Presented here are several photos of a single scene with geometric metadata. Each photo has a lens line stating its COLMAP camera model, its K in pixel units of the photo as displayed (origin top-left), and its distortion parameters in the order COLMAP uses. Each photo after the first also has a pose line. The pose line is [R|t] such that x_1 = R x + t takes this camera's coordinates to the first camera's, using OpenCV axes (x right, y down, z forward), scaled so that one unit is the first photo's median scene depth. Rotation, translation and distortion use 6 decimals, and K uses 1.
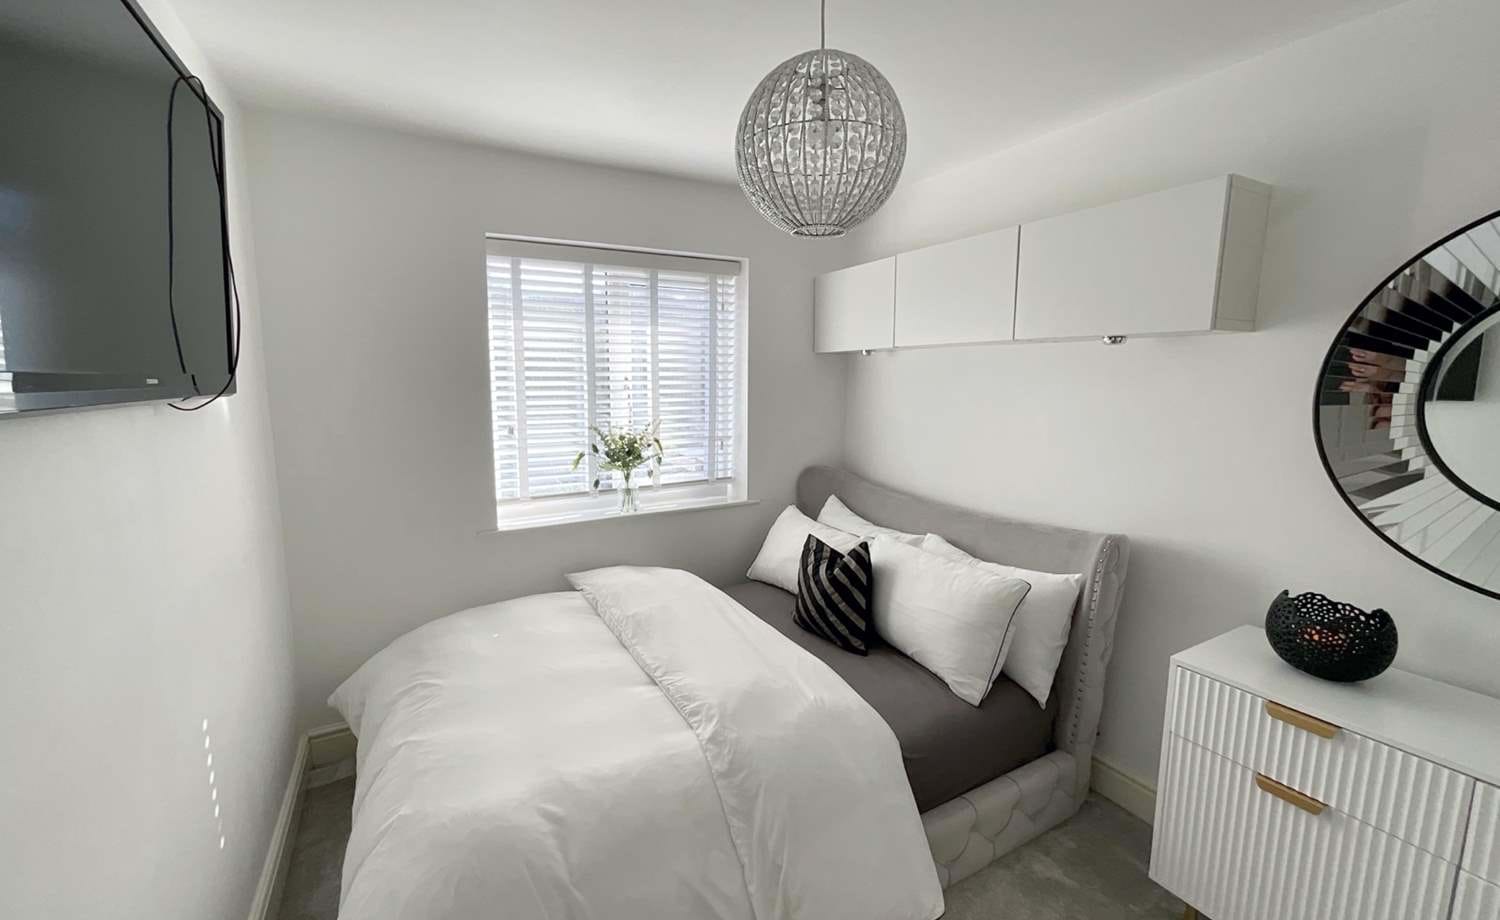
lens RADIAL K [[605.8, 0, 749.8], [0, 605.8, 460.3], [0, 0, 1]] dist [-0.008622, 0.001331]
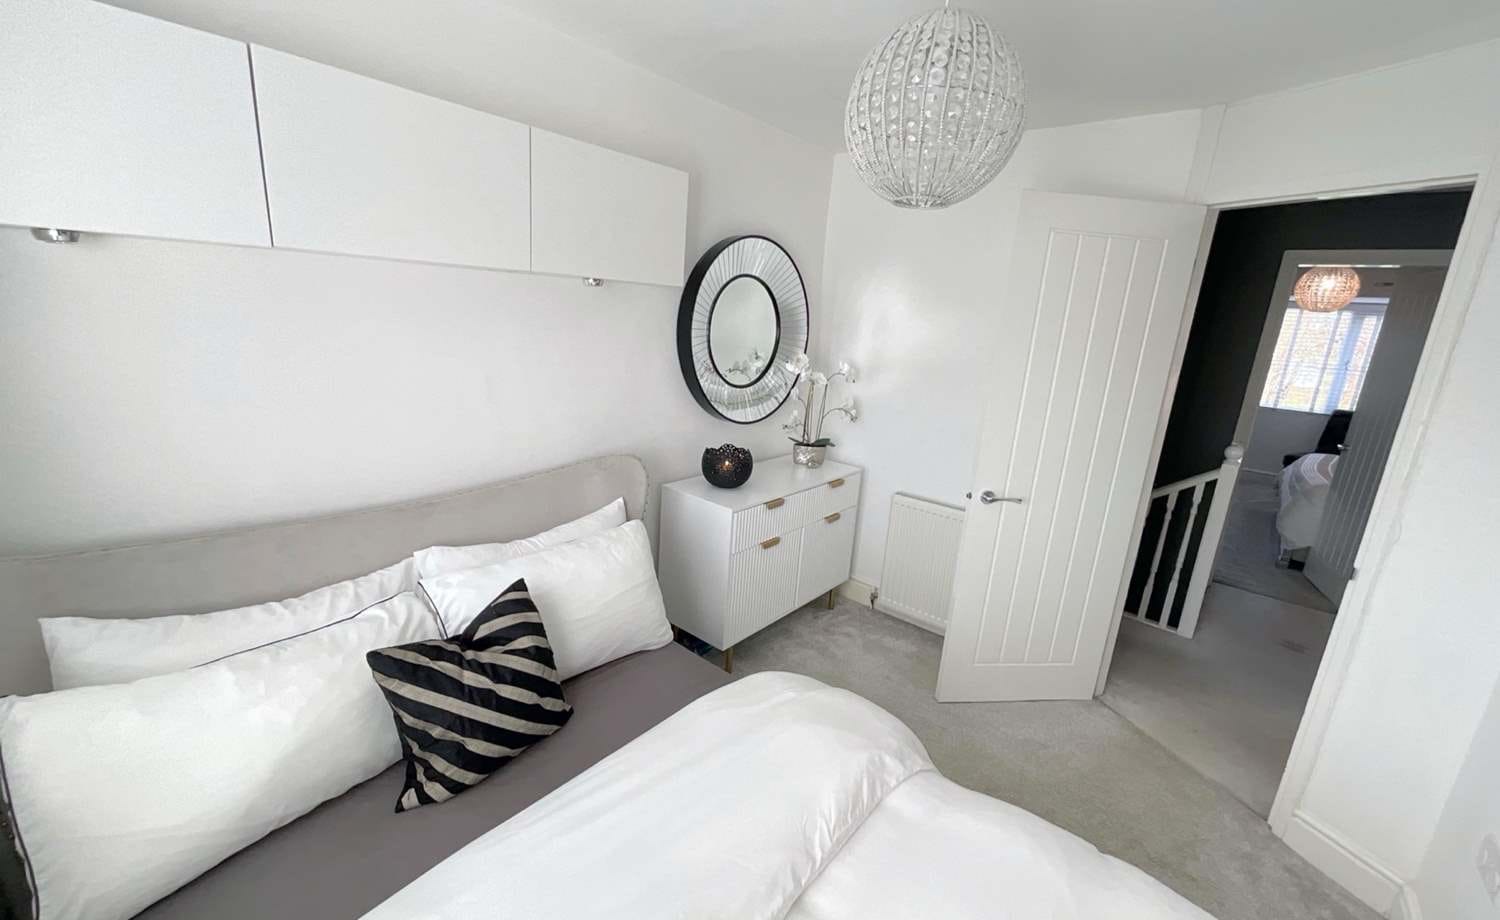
lens RADIAL K [[605.8, 0, 750.7], [0, 605.8, 463.5], [0, 0, 1]] dist [-0.008622, 0.001331]
pose [[-0.362555, -0.248789, 0.898141, -0.468515], [0.067739, 0.954126, 0.291642, -0.161850], [-0.929497, 0.166576, -0.329070, 0.995233]]
